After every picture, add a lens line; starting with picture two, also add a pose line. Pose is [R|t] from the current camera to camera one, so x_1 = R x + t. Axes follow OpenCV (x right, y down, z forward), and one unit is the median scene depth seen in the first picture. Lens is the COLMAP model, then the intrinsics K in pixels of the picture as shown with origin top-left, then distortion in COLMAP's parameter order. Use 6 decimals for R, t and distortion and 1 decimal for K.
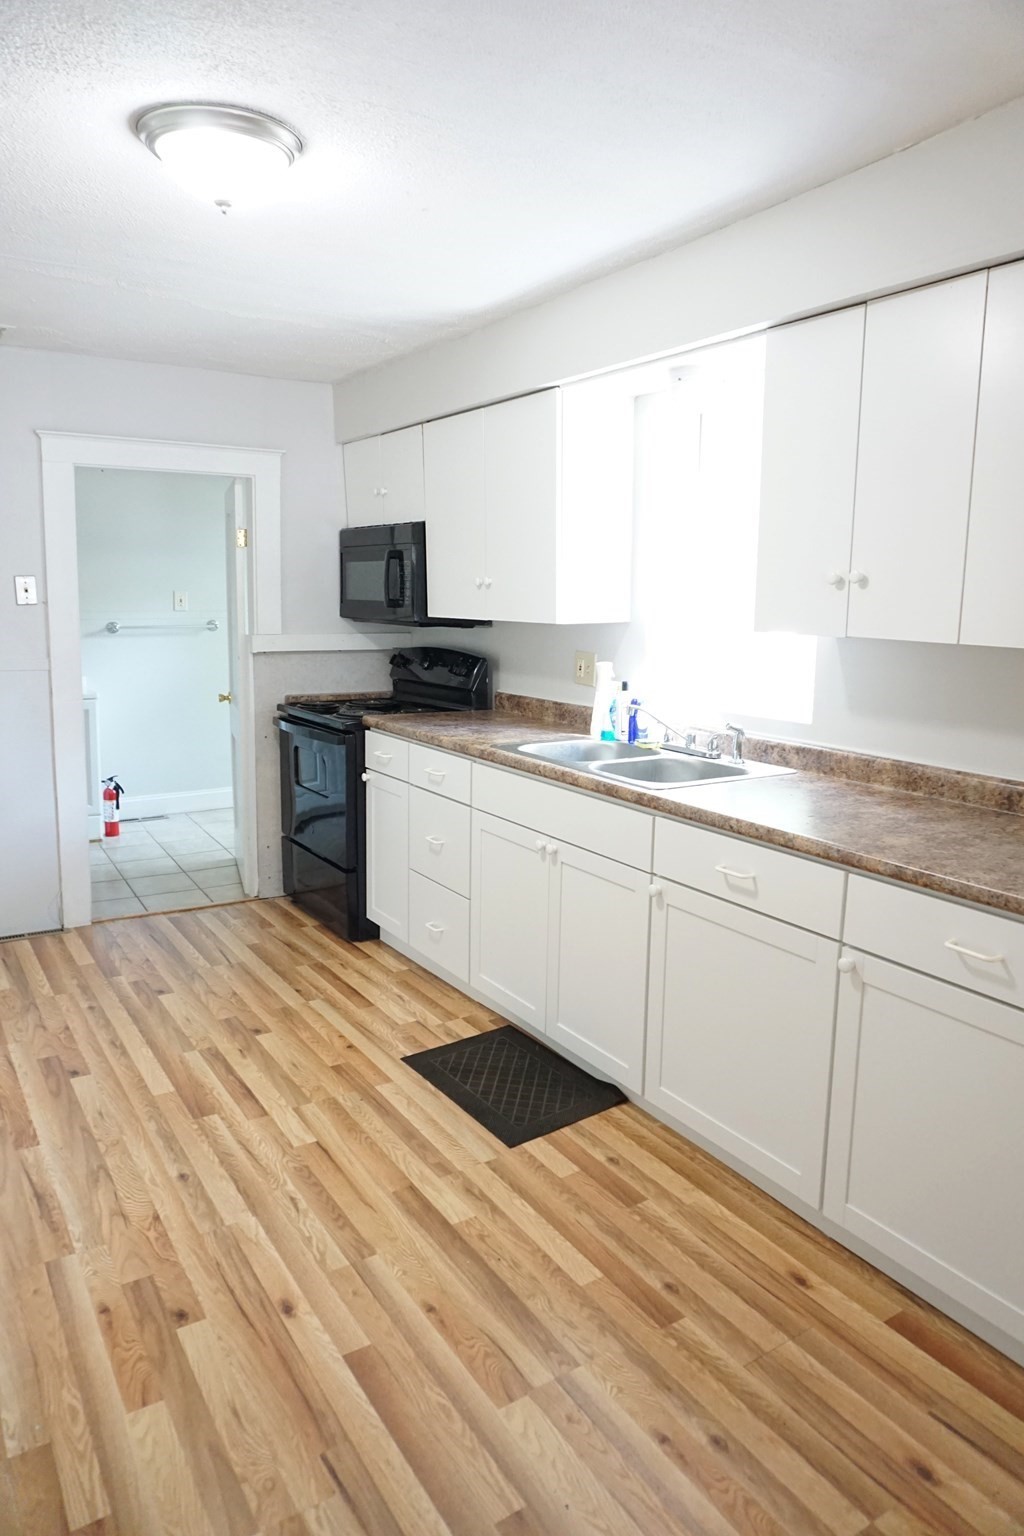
lens RADIAL K [[1025.5, 0, 507.7], [0, 1025.5, 764.9], [0, 0, 1]] dist [-0.045739, 0.037289]
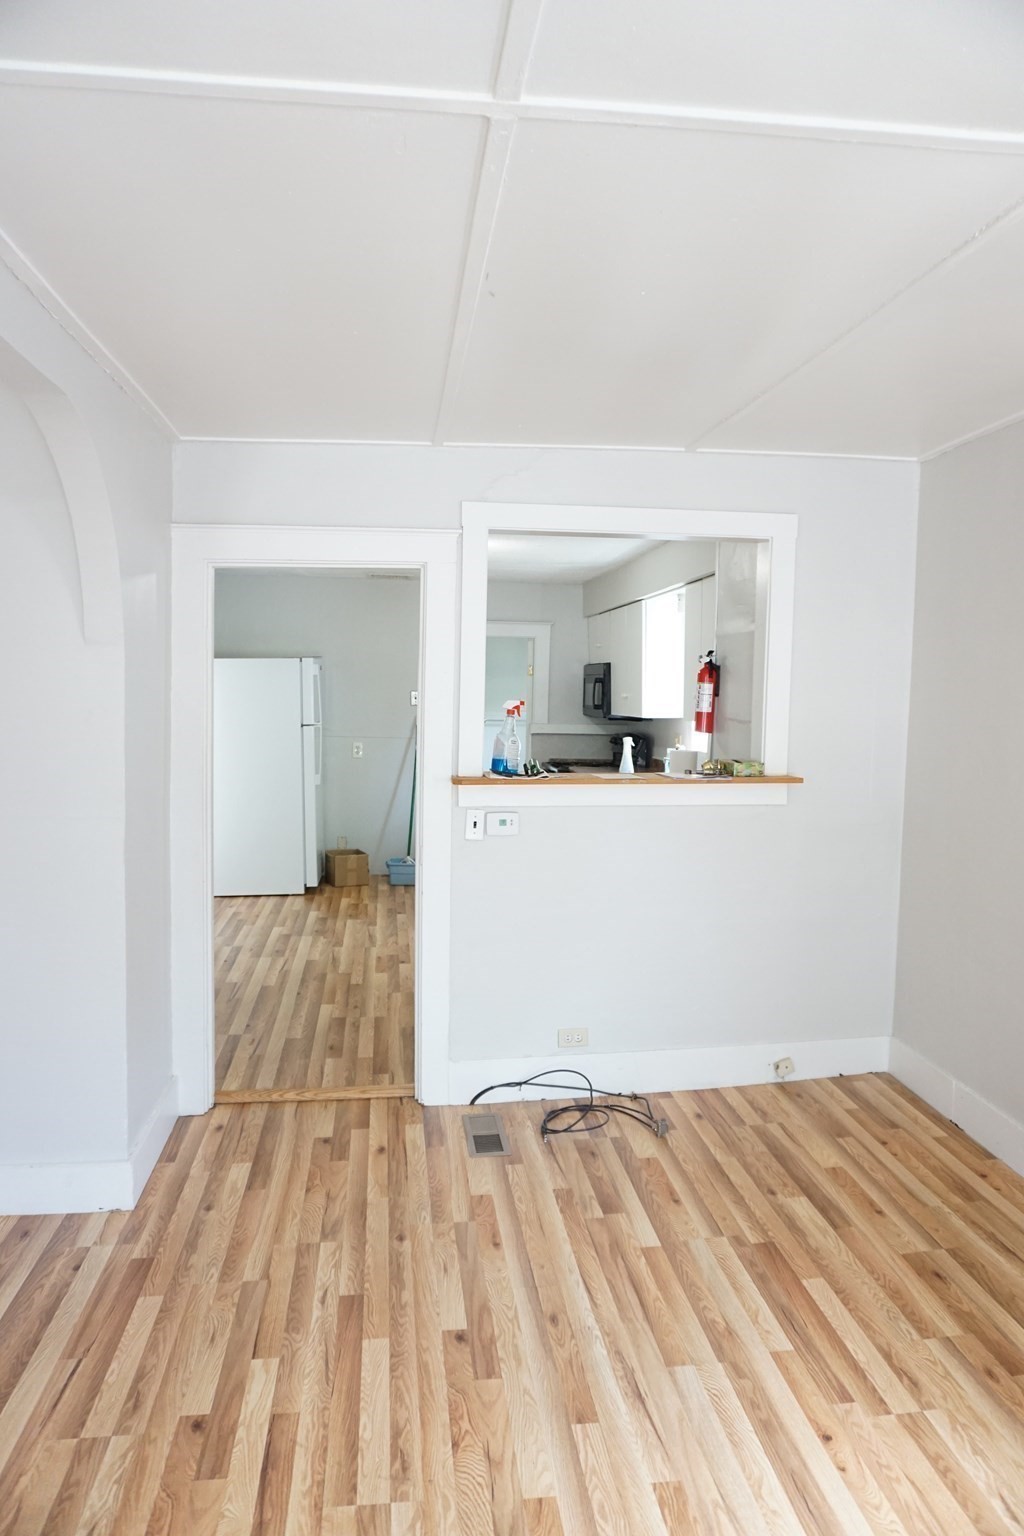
lens RADIAL K [[1025.5, 0, 525.8], [0, 1025.5, 767.8], [0, 0, 1]] dist [-0.045739, 0.037289]
pose [[0.909701, 0.034976, -0.413788, 0.757111], [-0.076354, 0.993546, -0.083883, 0.157989], [0.408184, 0.107903, 0.906500, -0.975612]]
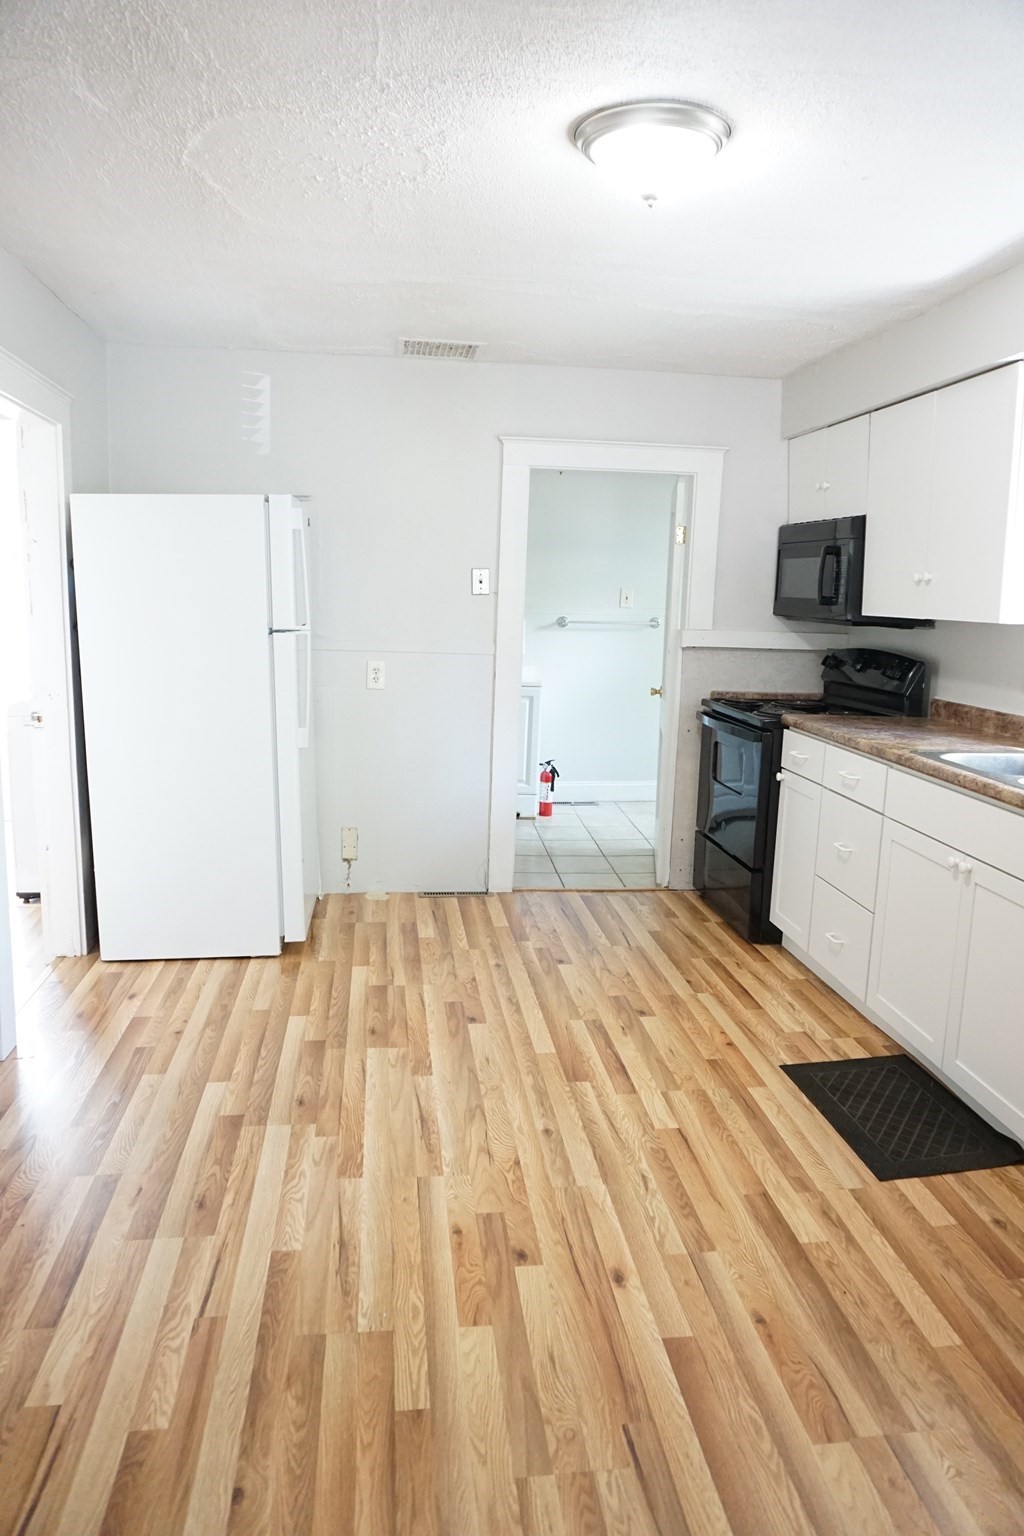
lens RADIAL K [[1025.5, 0, 514.5], [0, 1025.5, 759.8], [0, 0, 1]] dist [-0.045739, 0.037289]
pose [[0.906546, 0.079711, -0.414513, 0.047096], [-0.085194, 0.996350, 0.005278, 0.016567], [0.413421, 0.030529, 0.910028, 0.012511]]
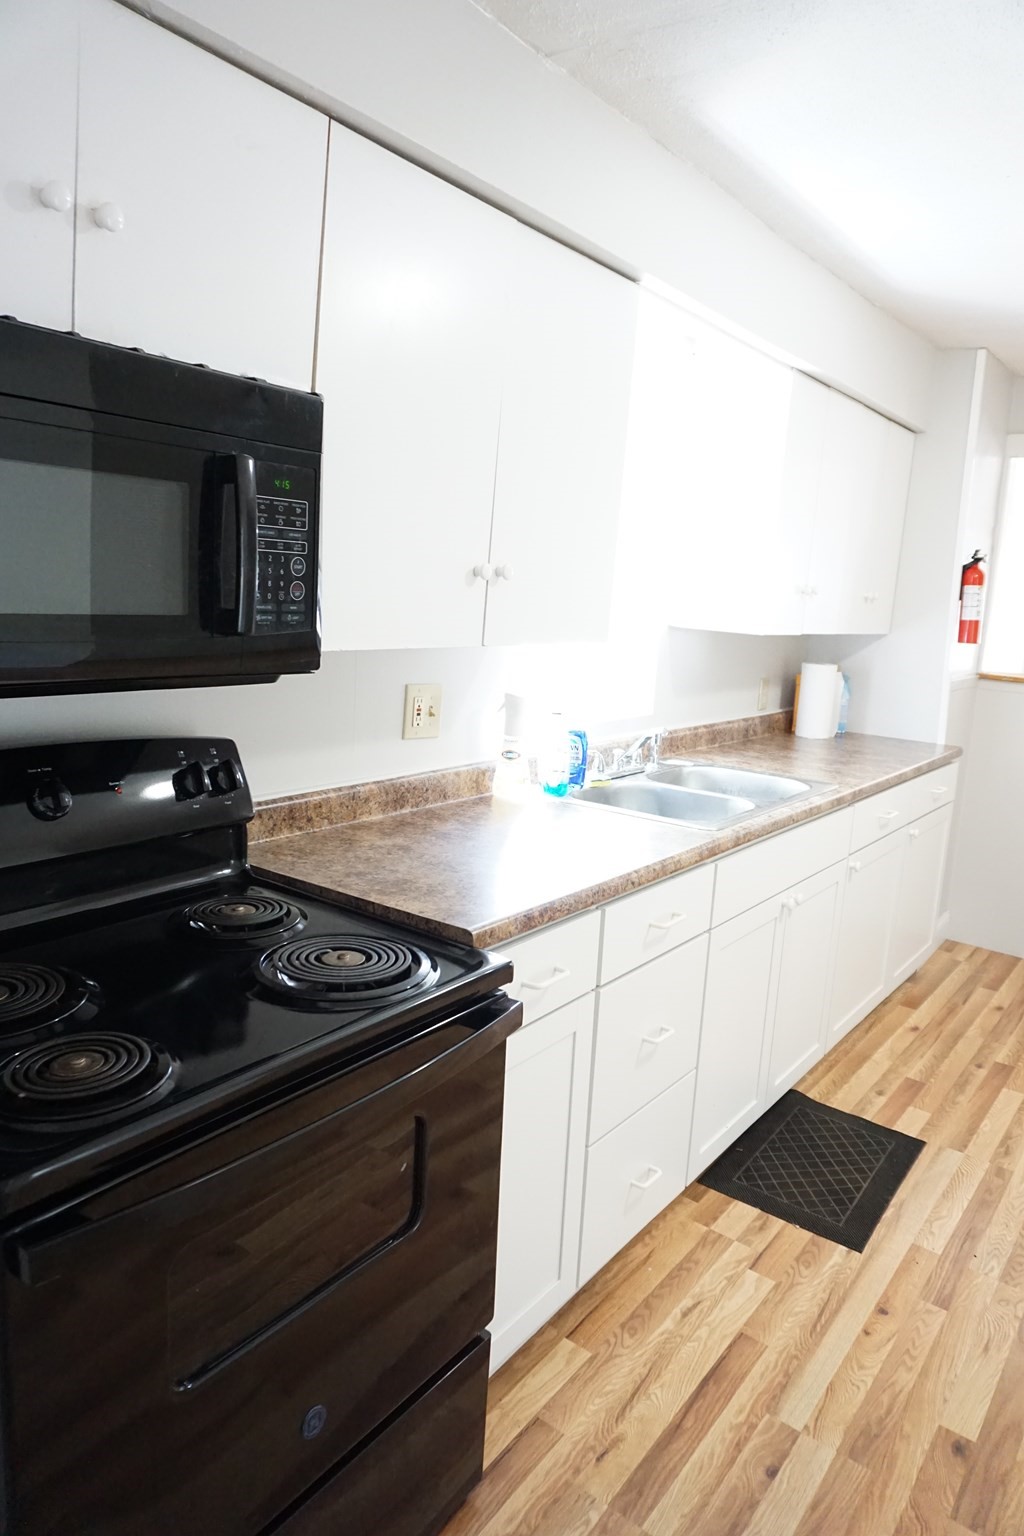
lens RADIAL K [[1025.5, 0, 504.3], [0, 1025.5, 773.1], [0, 0, 1]] dist [-0.045739, 0.037289]
pose [[-0.359318, -0.196606, 0.912270, -0.645619], [0.098238, 0.964156, 0.246481, -0.262506], [-0.928030, 0.178185, -0.327125, 1.501715]]
